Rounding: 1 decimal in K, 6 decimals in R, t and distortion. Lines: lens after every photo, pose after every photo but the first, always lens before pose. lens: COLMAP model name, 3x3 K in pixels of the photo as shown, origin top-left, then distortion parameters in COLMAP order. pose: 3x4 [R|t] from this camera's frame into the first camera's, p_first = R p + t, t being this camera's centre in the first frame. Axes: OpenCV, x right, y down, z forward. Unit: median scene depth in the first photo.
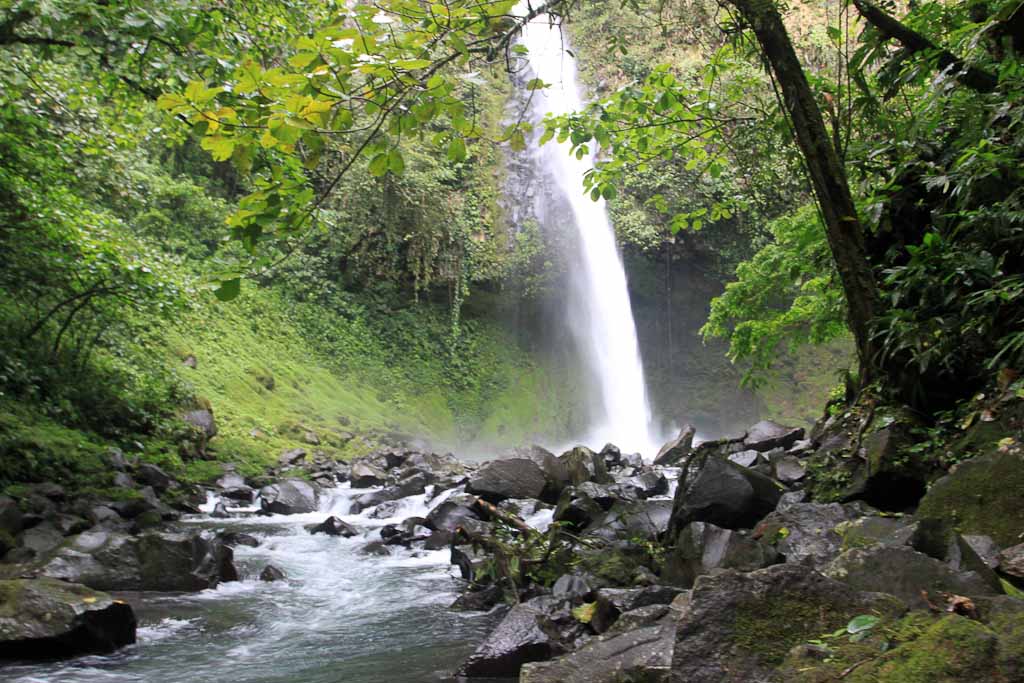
lens RADIAL K [[822.9, 0, 512.0], [0, 822.9, 341.5], [0, 0, 1]] dist [-0.098996, 0.084963]
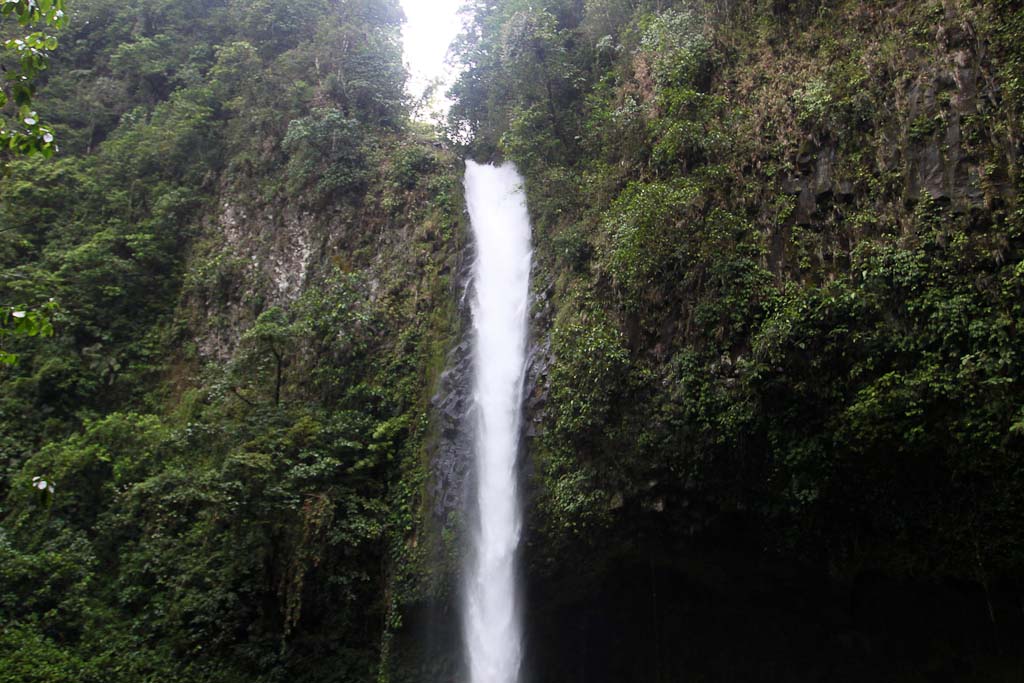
lens RADIAL K [[822.9, 0, 512.0], [0, 822.9, 341.5], [0, 0, 1]] dist [-0.098996, 0.084963]
pose [[0.800749, -0.250327, -0.544185, 0.462682], [0.089300, 0.948226, -0.304785, -0.067434], [0.592306, 0.195461, 0.781645, 0.466541]]
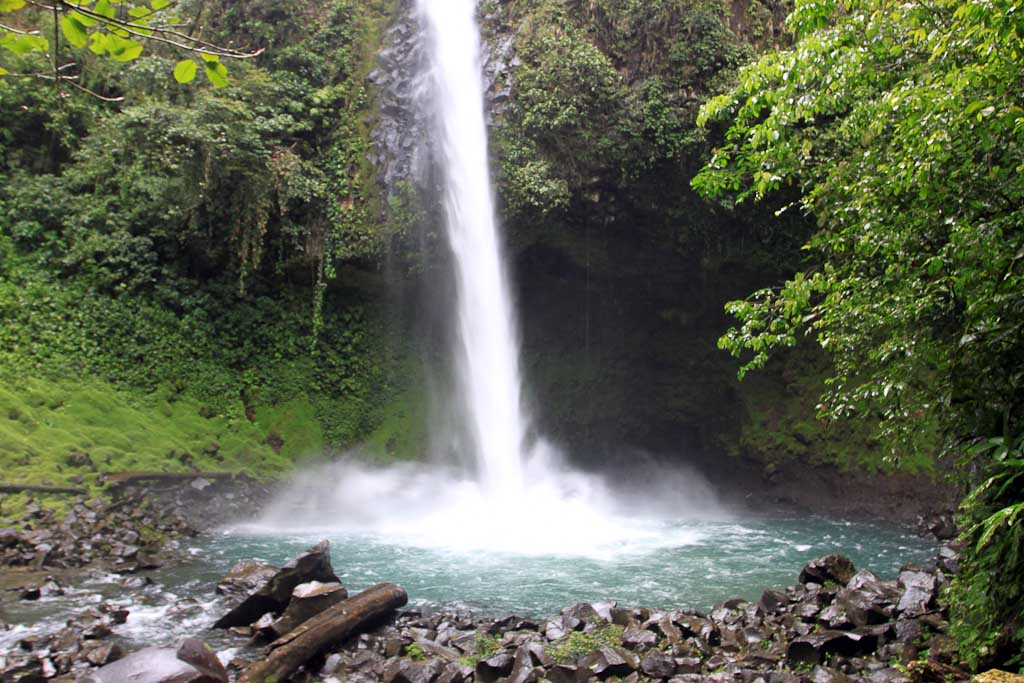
lens RADIAL K [[822.9, 0, 512.0], [0, 822.9, 341.5], [0, 0, 1]] dist [-0.098996, 0.084963]
pose [[0.986416, -0.007324, -0.164102, 0.244228], [0.017388, 0.998048, 0.059975, -0.039819], [0.163342, -0.062014, 0.984619, 0.250995]]
